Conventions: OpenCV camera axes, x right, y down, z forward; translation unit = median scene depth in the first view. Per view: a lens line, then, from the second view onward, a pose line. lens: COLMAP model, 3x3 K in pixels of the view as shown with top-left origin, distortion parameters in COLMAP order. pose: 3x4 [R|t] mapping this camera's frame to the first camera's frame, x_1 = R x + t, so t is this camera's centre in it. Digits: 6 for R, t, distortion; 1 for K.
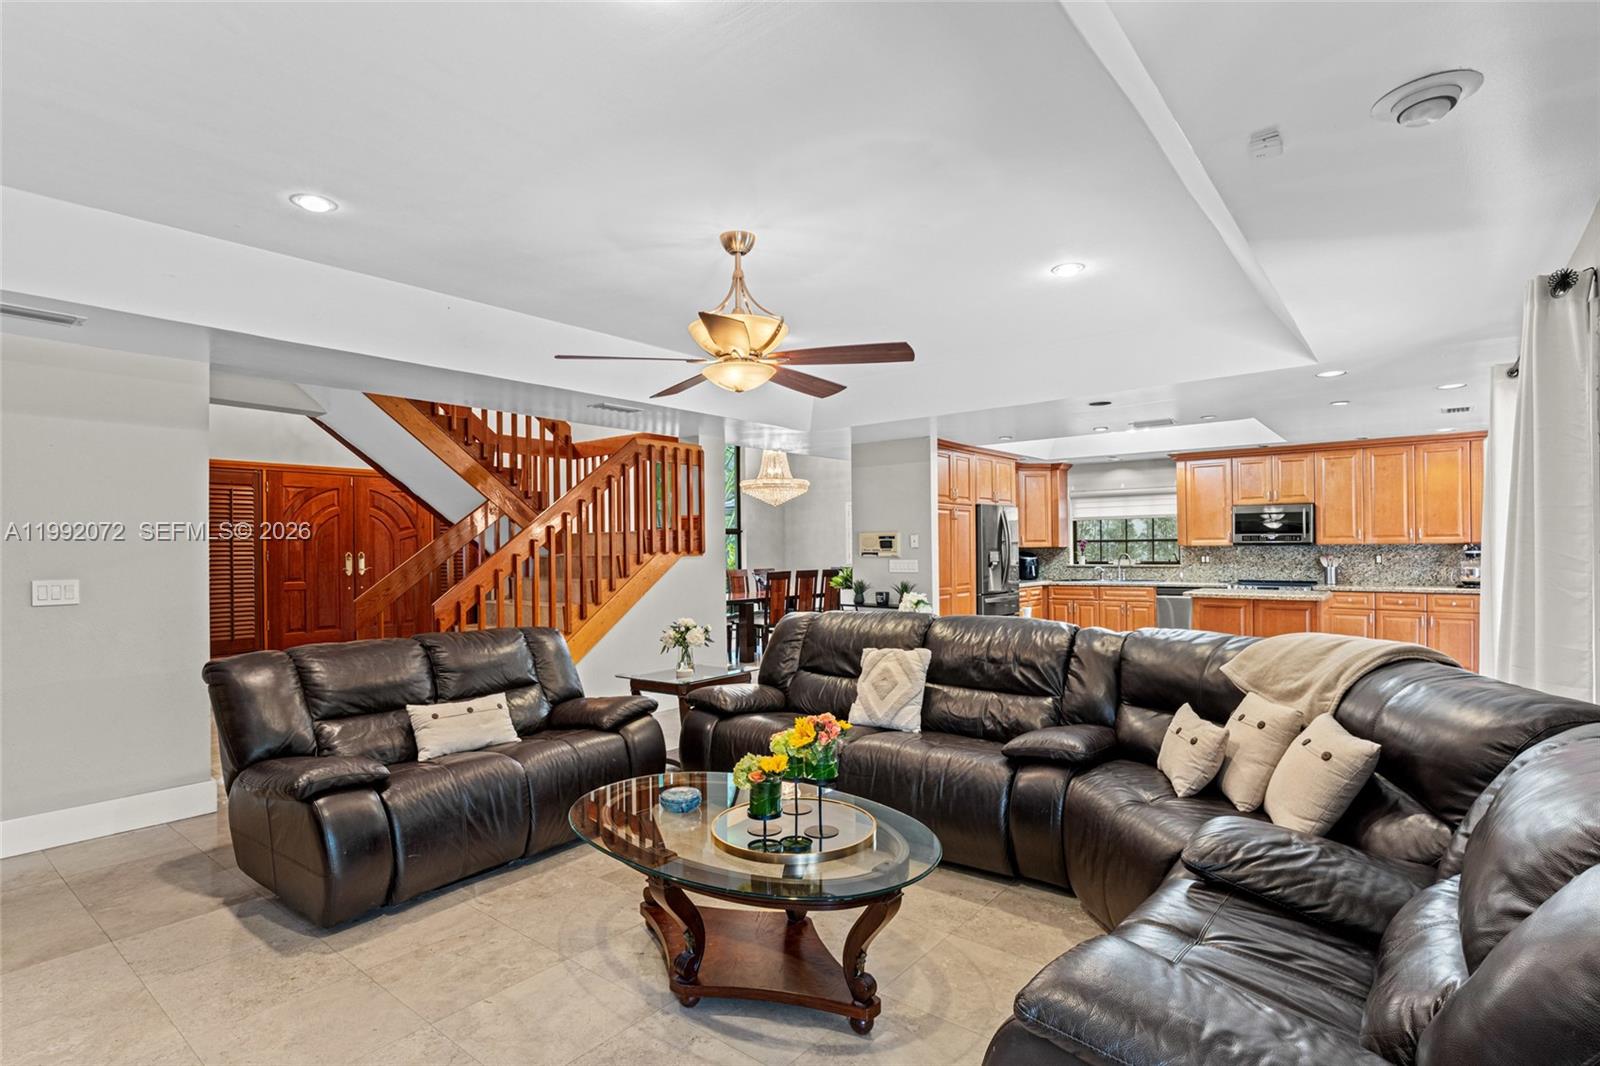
lens RADIAL K [[793.0, 0, 811.5], [0, 793.0, 552.5], [0, 0, 1]] dist [0.018487, -0.000087]
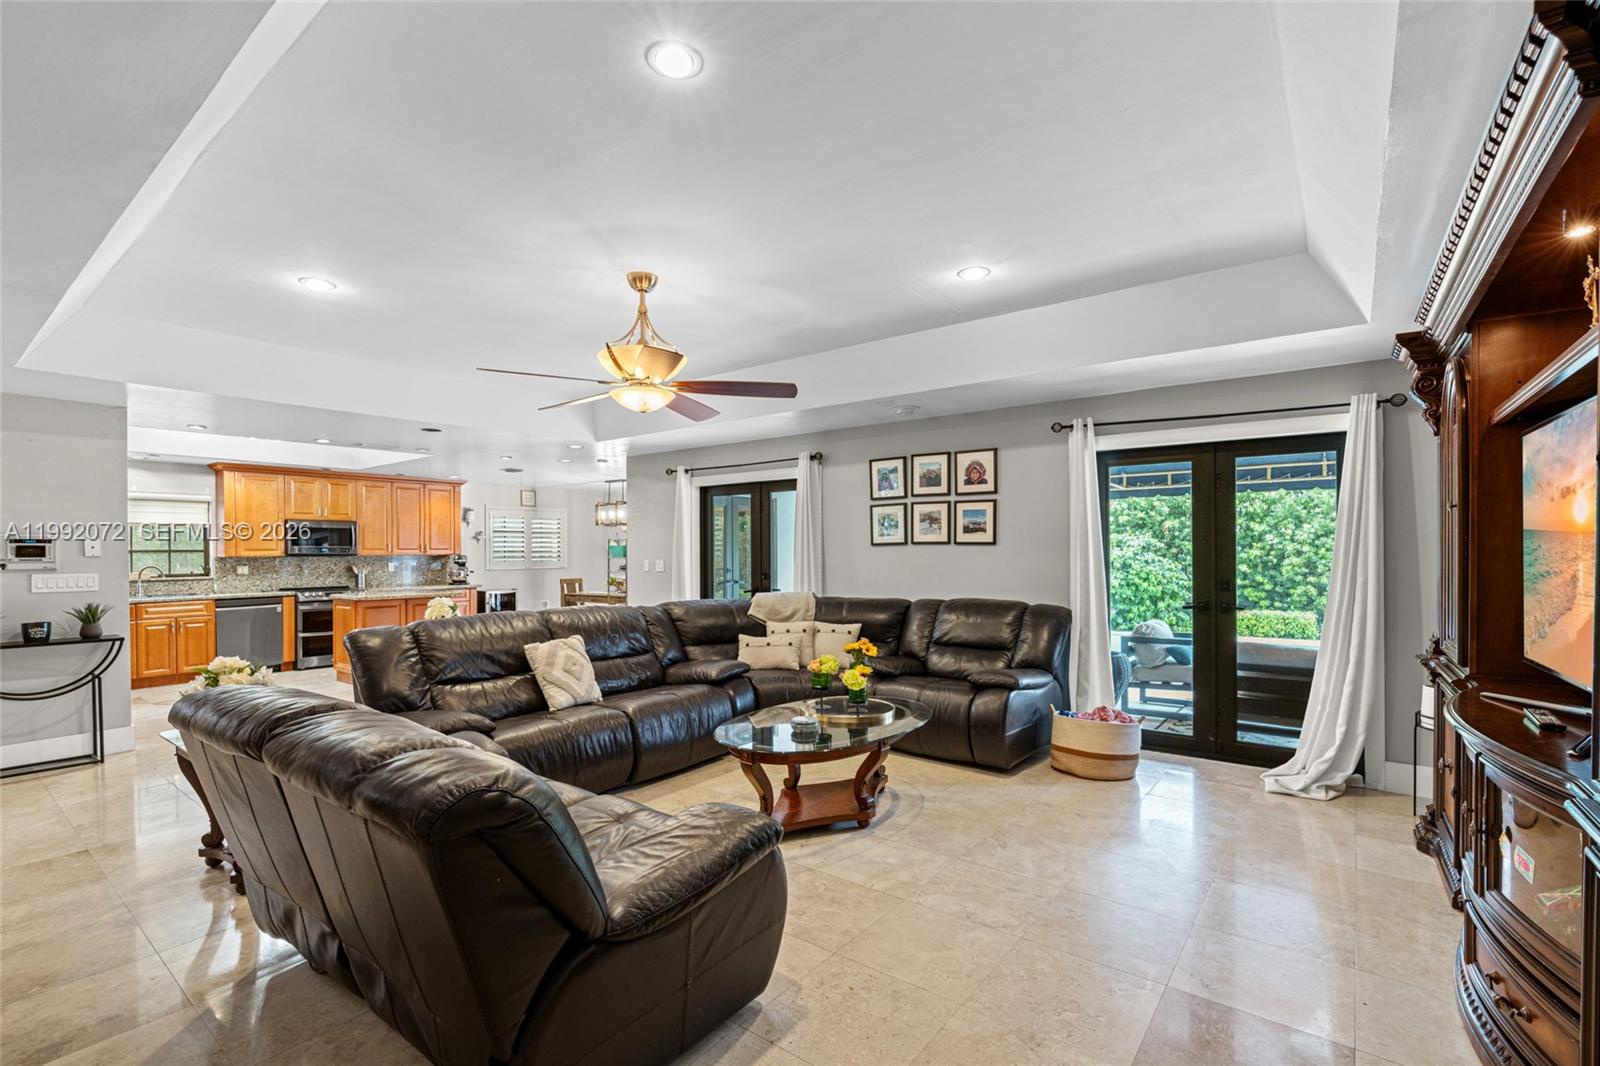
lens RADIAL K [[709.6, 0, 804.8], [0, 709.6, 559.4], [0, 0, 1]] dist [-0.002083, 0.000126]
pose [[-0.011929, -0.000218, 0.999929, -0.470661], [0.013120, 0.999914, 0.000375, 0.004625], [-0.999843, 0.013124, -0.011925, 0.331499]]
